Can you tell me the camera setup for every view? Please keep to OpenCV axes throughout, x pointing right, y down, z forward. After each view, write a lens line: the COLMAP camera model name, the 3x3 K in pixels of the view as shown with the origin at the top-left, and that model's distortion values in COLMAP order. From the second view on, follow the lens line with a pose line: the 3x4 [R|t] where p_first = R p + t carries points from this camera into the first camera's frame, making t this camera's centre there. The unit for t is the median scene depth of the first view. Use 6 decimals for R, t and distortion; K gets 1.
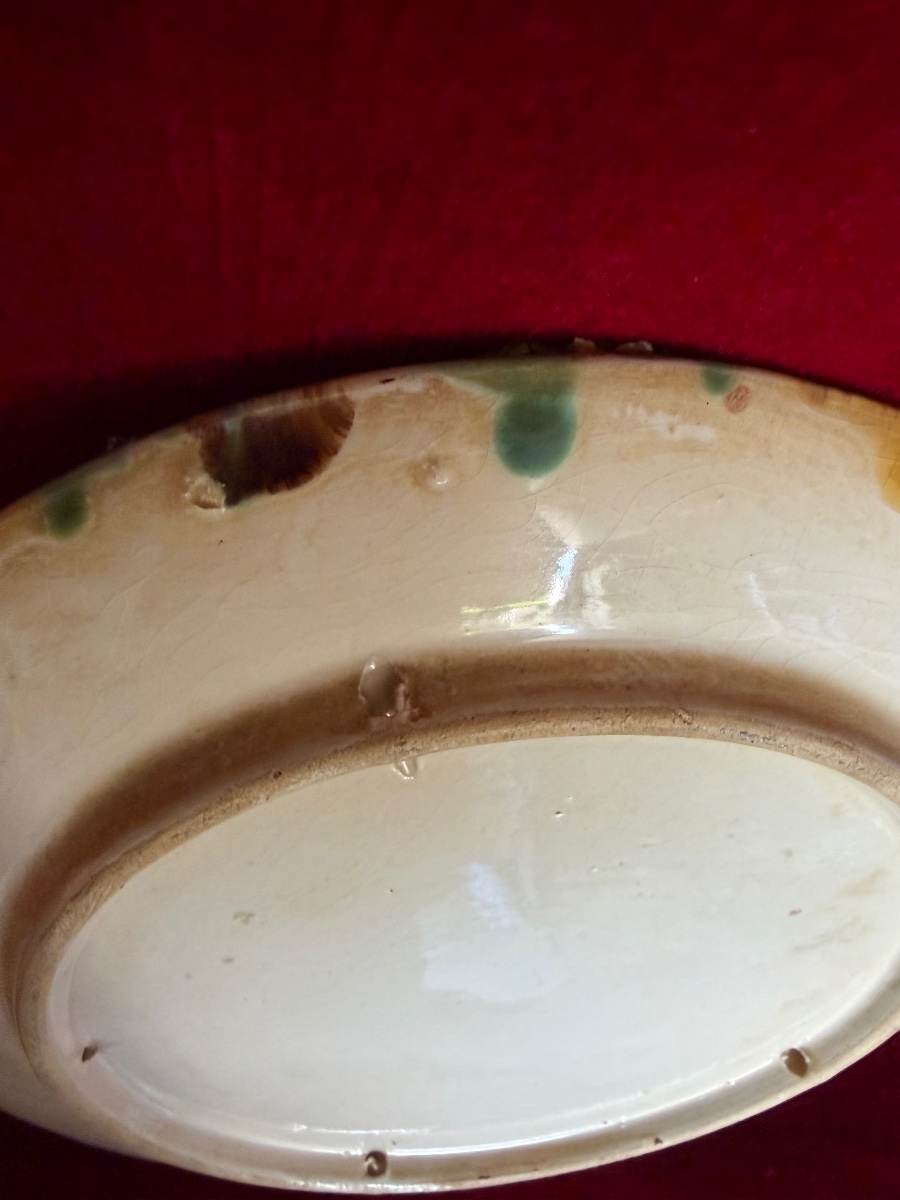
lens RADIAL K [[942.2, 0, 445.4], [0, 942.2, 502.5], [0, 0, 1]] dist [-0.003894, 0.007846]
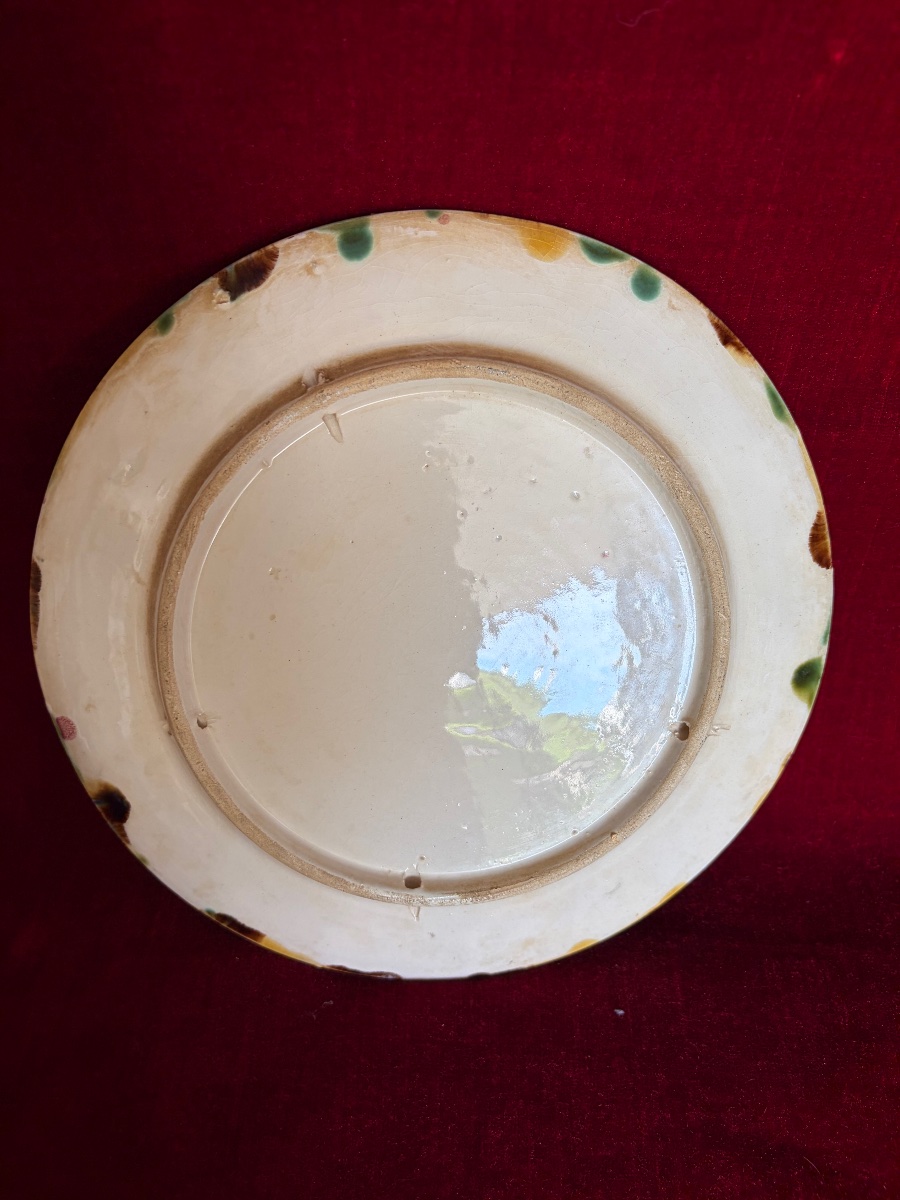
lens RADIAL K [[949.0, 0, 455.0], [0, 949.0, 603.0], [0, 0, 1]] dist [-0.000898, -0.008407]
pose [[0.976522, -0.197775, -0.085381, 0.355386], [0.153180, 0.916196, -0.370298, 1.625000], [0.151461, 0.348525, 0.924981, -0.808091]]
